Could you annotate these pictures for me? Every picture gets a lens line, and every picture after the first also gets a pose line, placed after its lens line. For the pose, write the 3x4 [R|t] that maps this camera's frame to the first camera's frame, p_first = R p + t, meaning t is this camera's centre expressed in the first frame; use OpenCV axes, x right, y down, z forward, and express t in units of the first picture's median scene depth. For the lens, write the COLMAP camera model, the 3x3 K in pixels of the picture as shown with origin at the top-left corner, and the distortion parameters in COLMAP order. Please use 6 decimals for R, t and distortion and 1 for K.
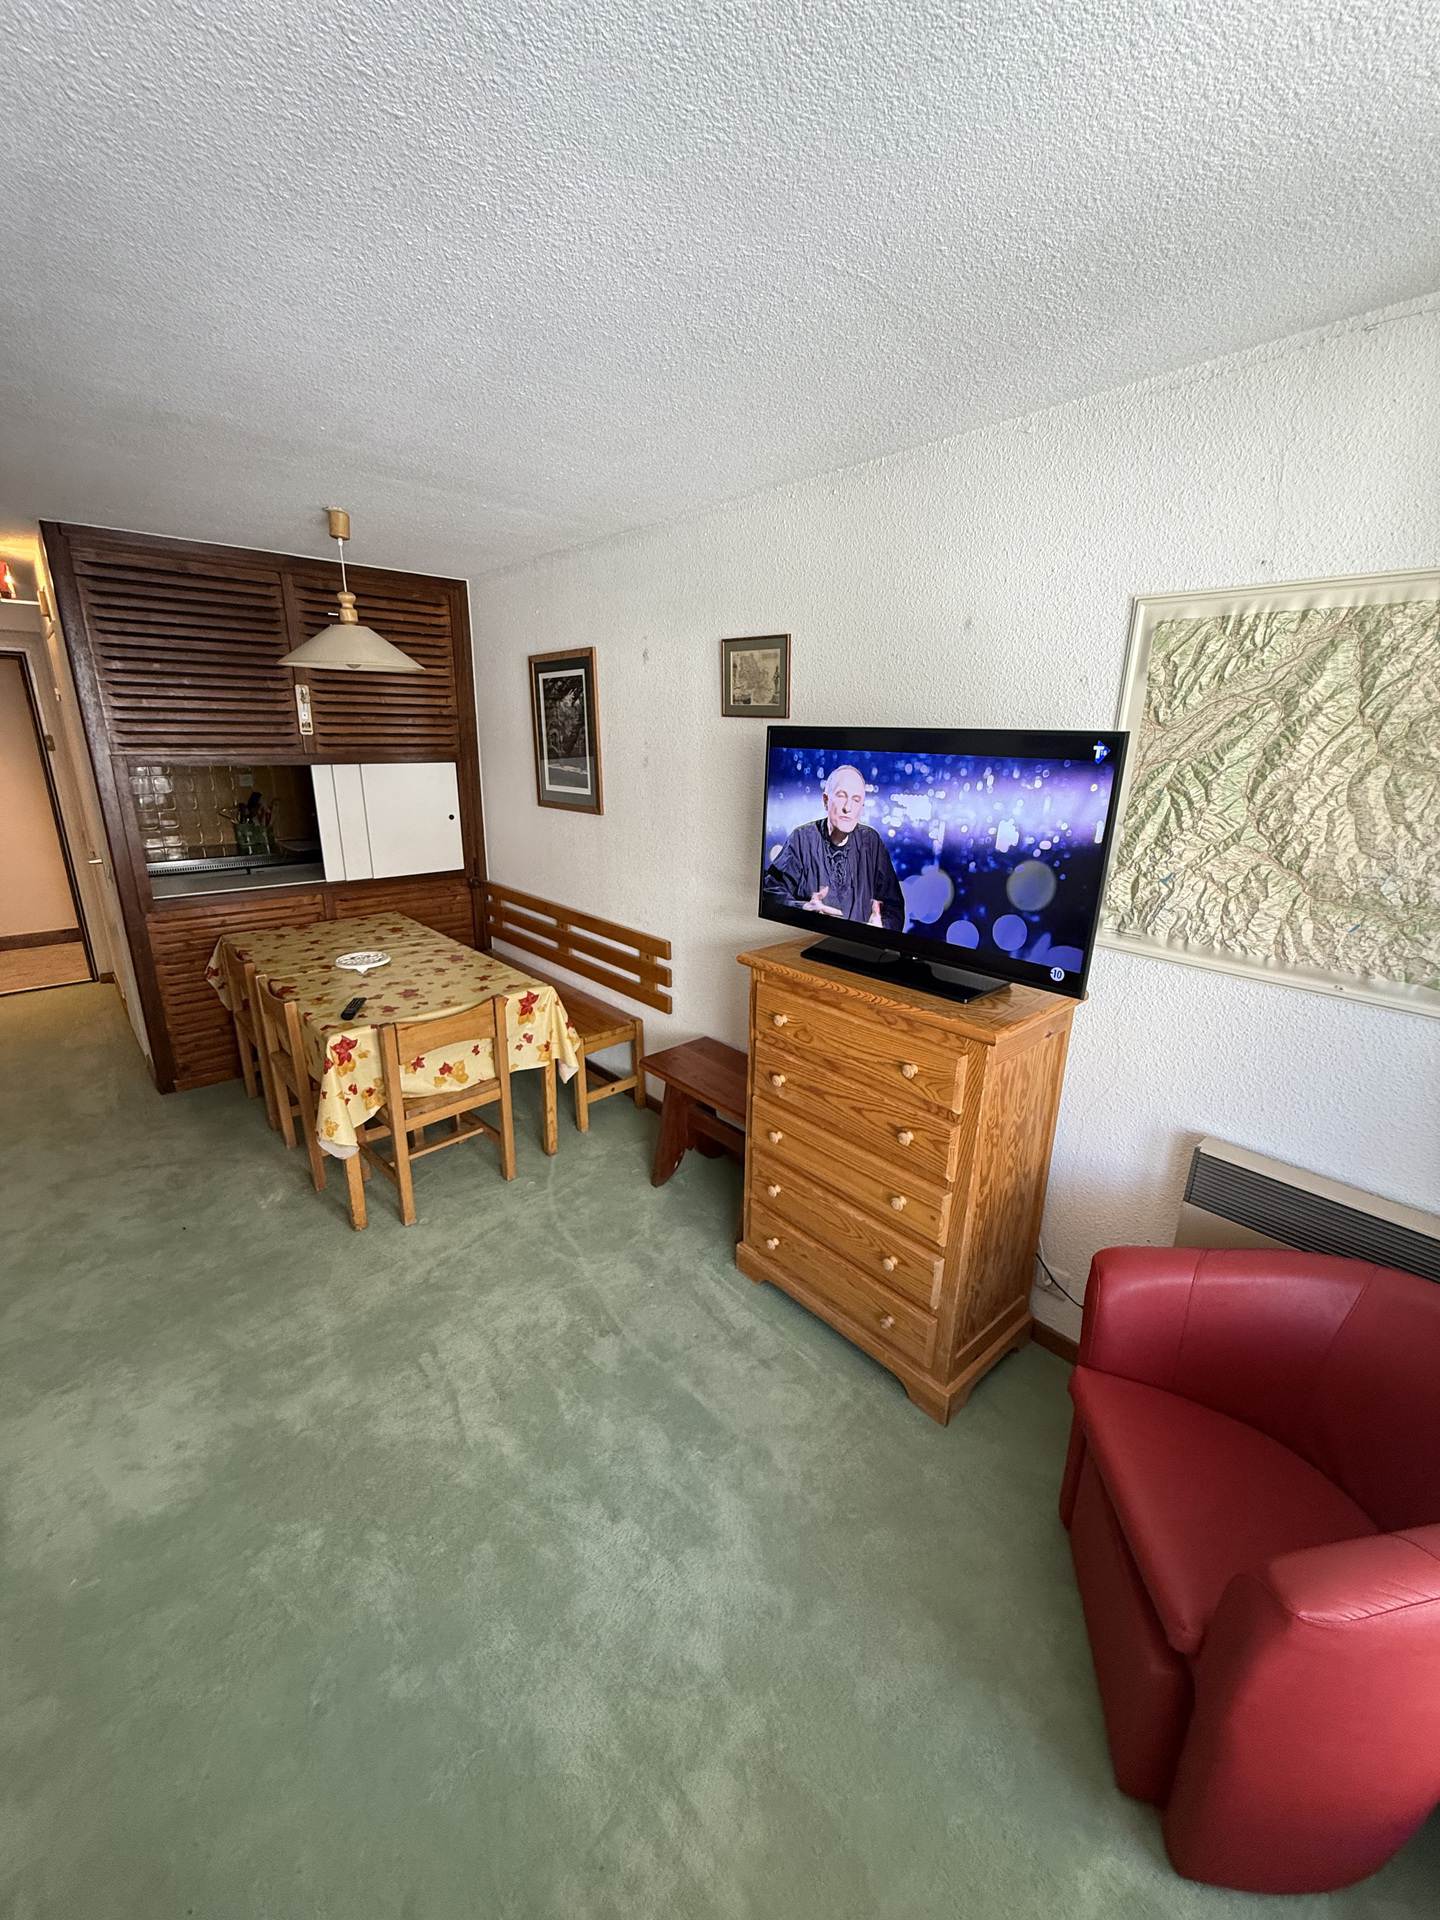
lens RADIAL K [[765.2, 0, 720.4], [0, 765.2, 959.2], [0, 0, 1]] dist [0.000418, -0.000476]
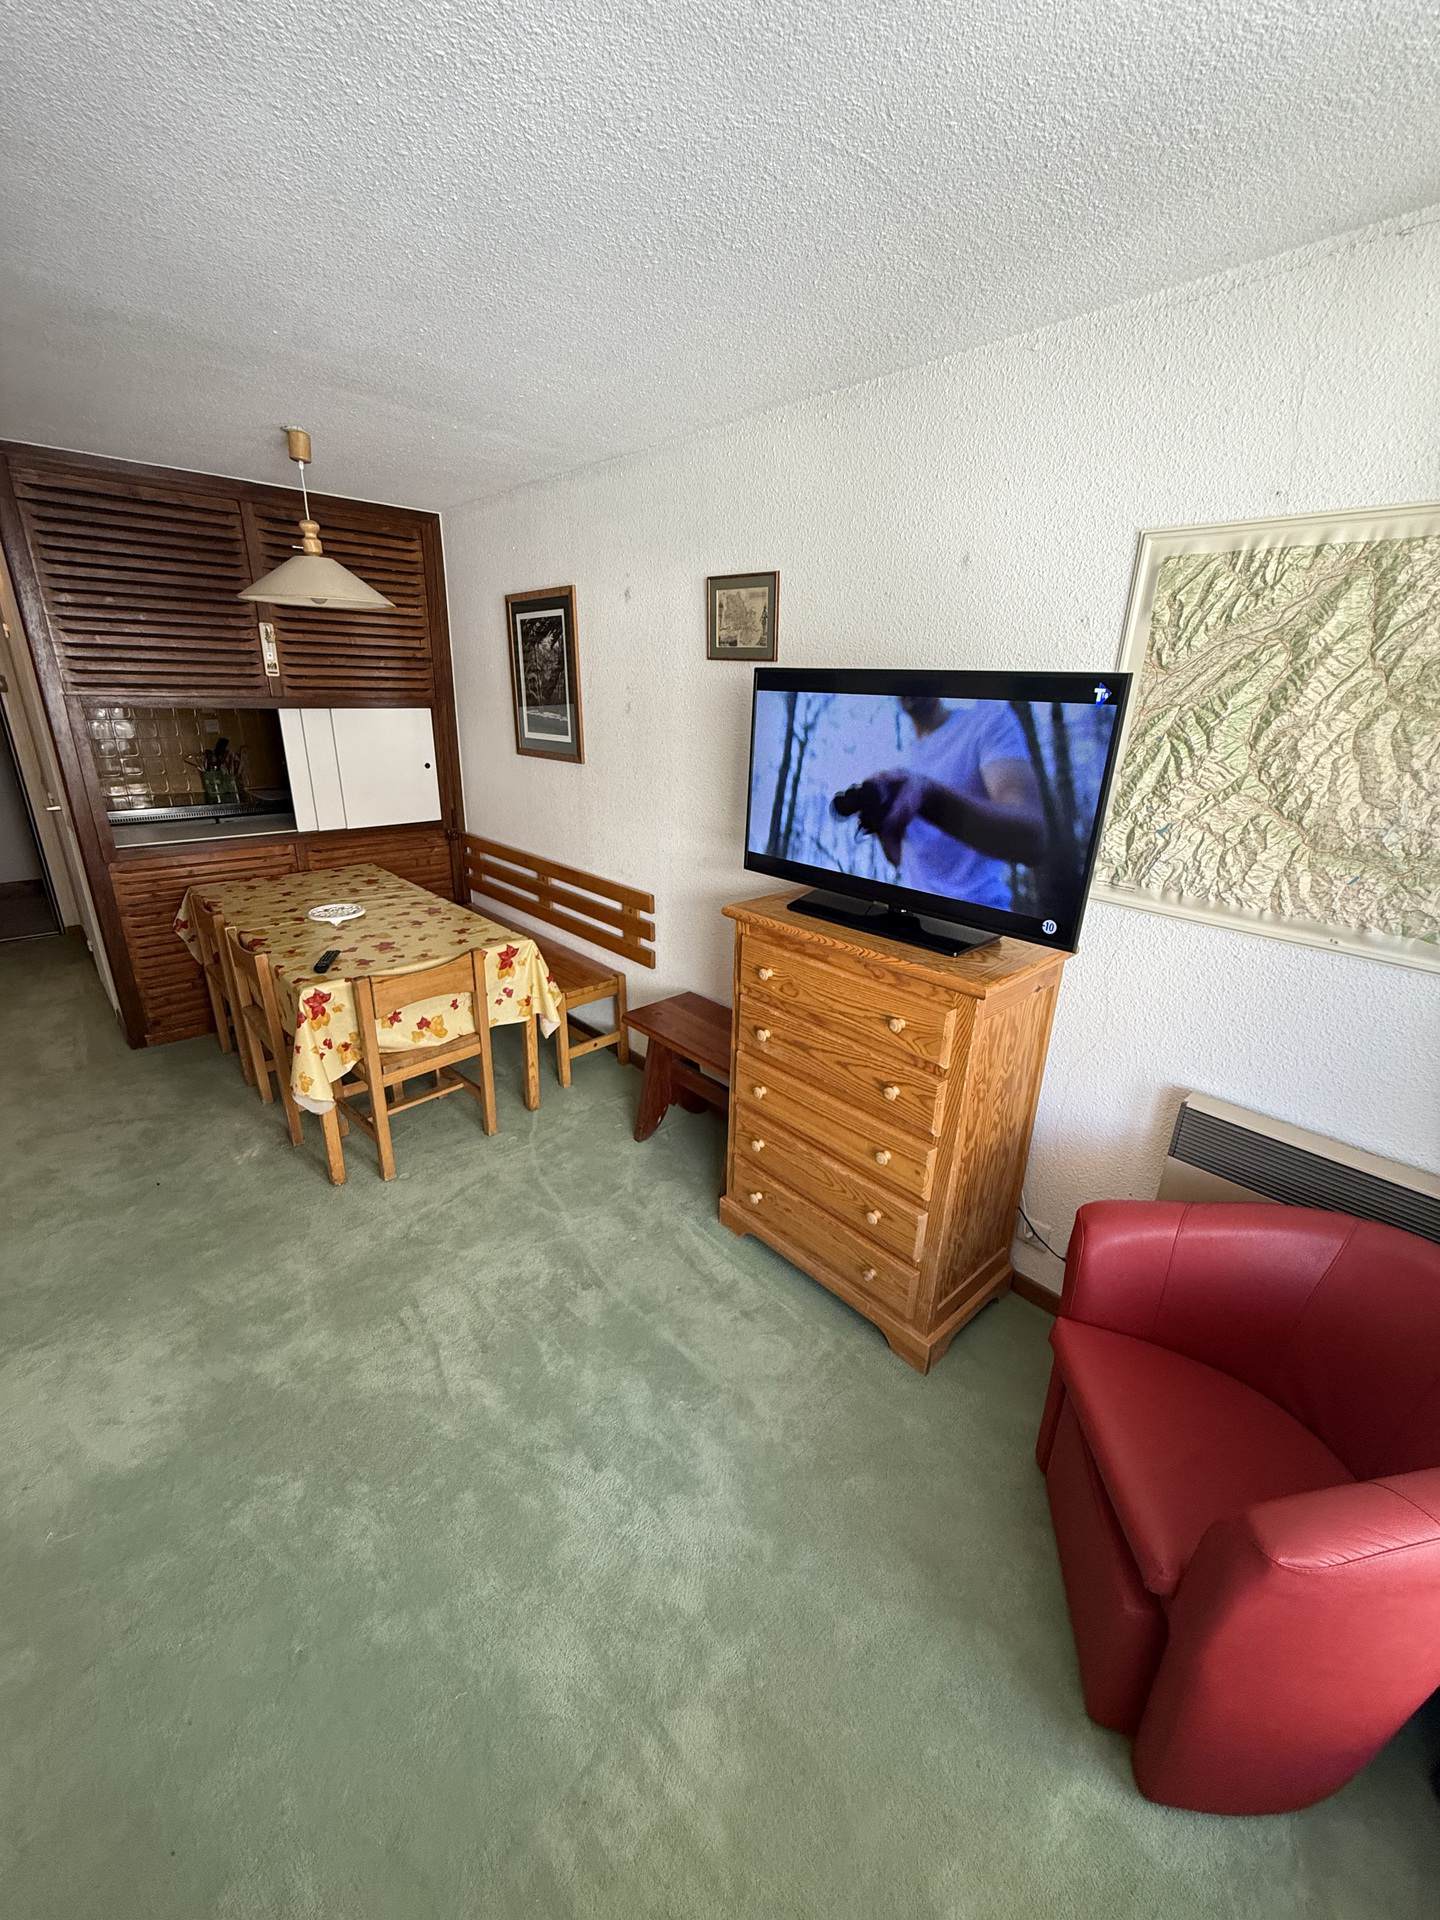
lens RADIAL K [[765.2, 0, 719.9], [0, 765.2, 959.5], [0, 0, 1]] dist [0.000418, -0.000476]
pose [[0.999792, 0.003677, 0.020039, 0.000191], [-0.004786, 0.998444, 0.055556, 0.005594], [-0.019803, -0.055640, 0.998254, 0.019784]]
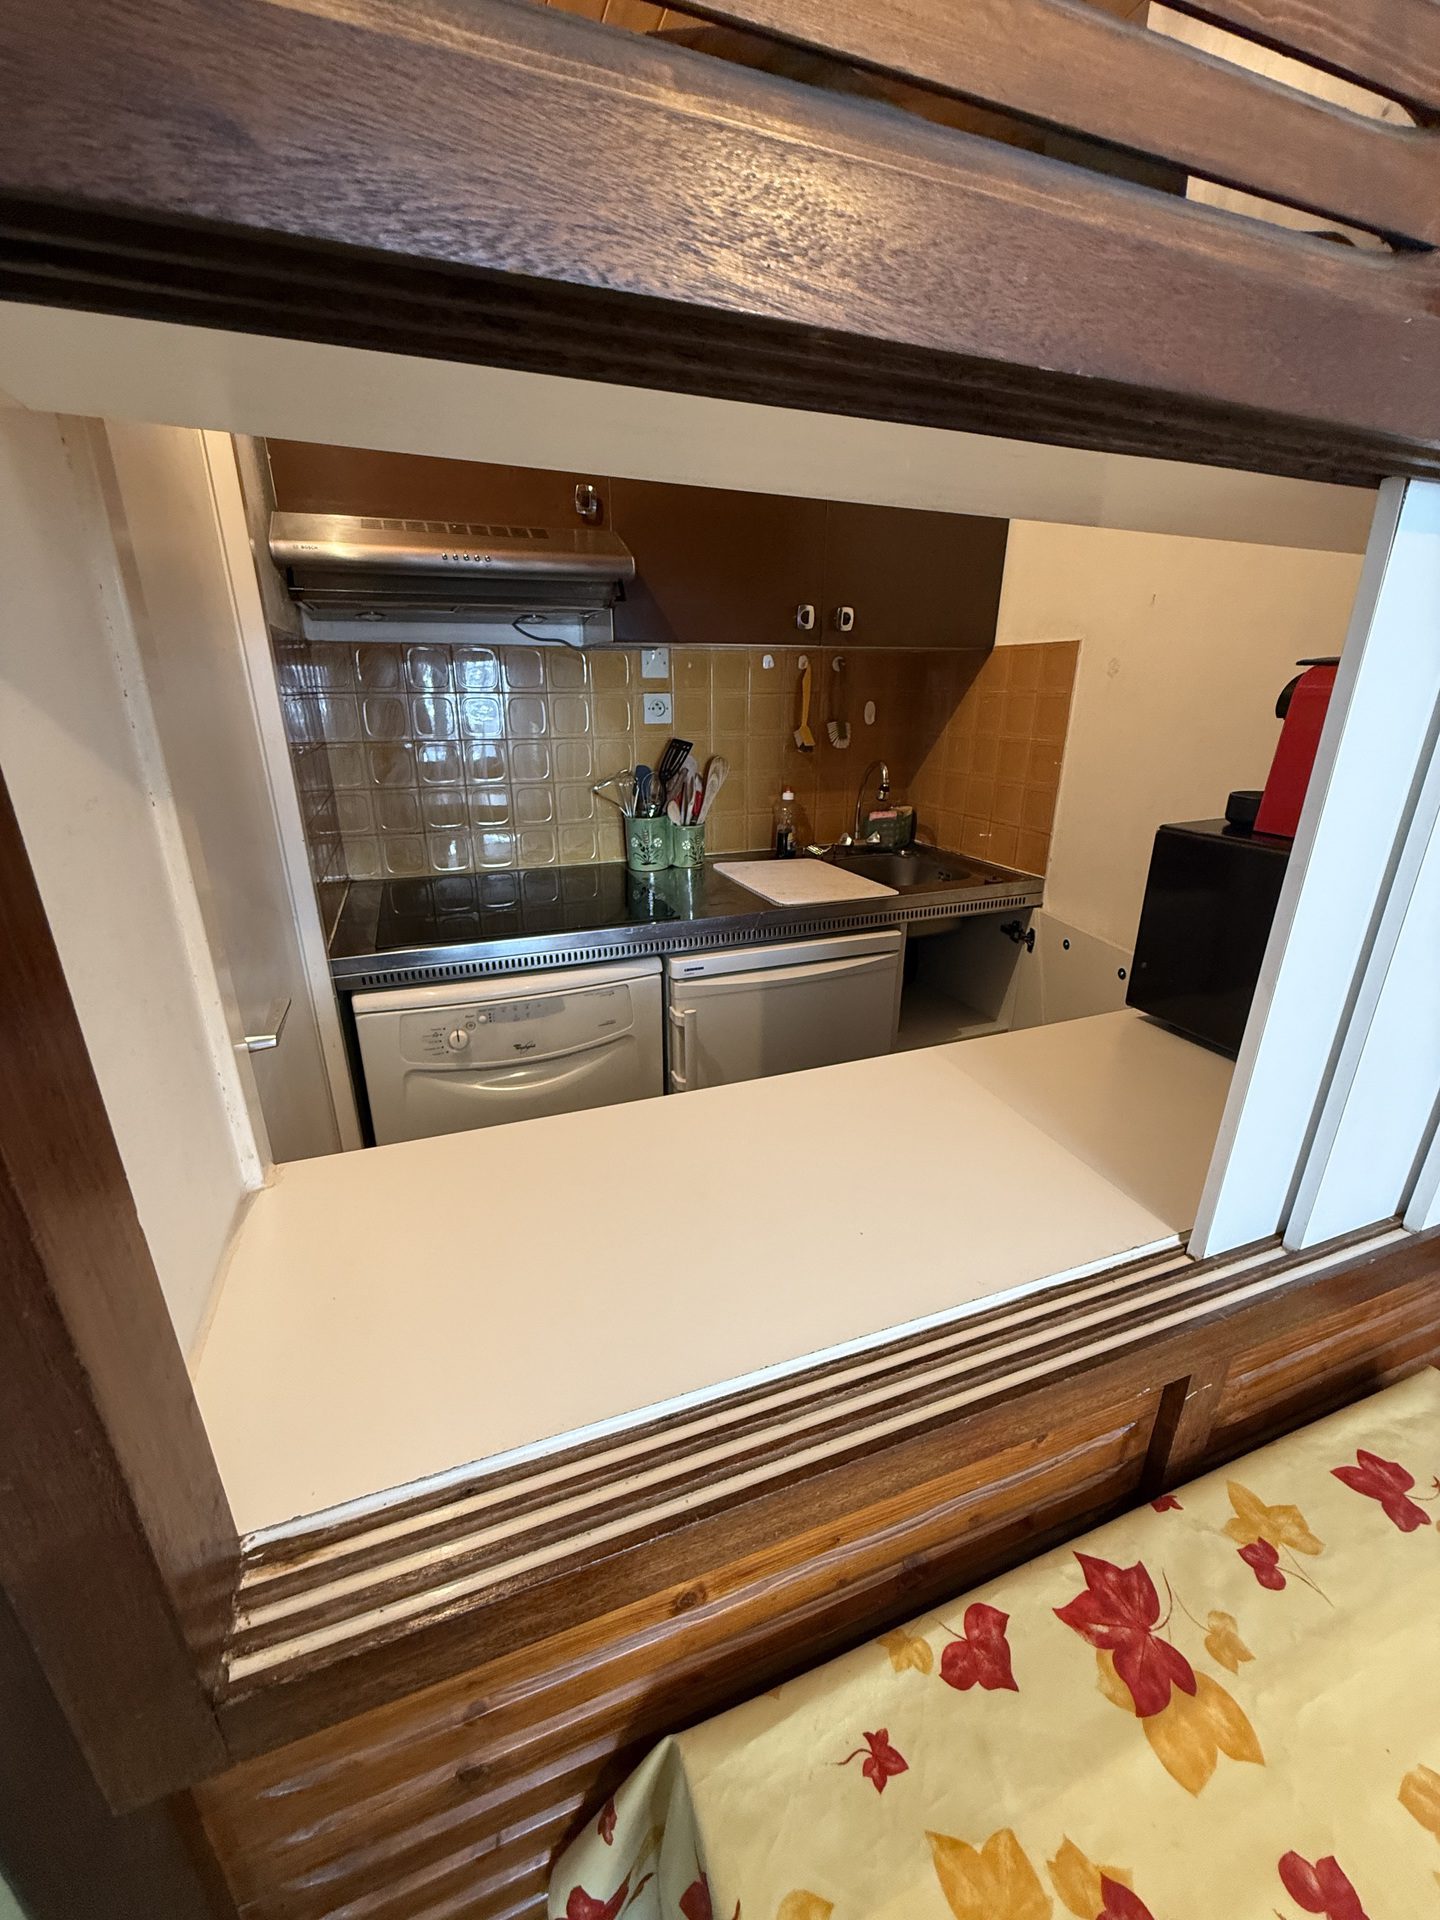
lens RADIAL K [[765.2, 0, 717.5], [0, 765.2, 963.7], [0, 0, 1]] dist [0.000418, -0.000476]
pose [[0.933709, 0.104303, -0.342502, -0.819518], [-0.085747, 0.993930, 0.068926, -0.244114], [0.347612, -0.034989, 0.936985, 1.173217]]
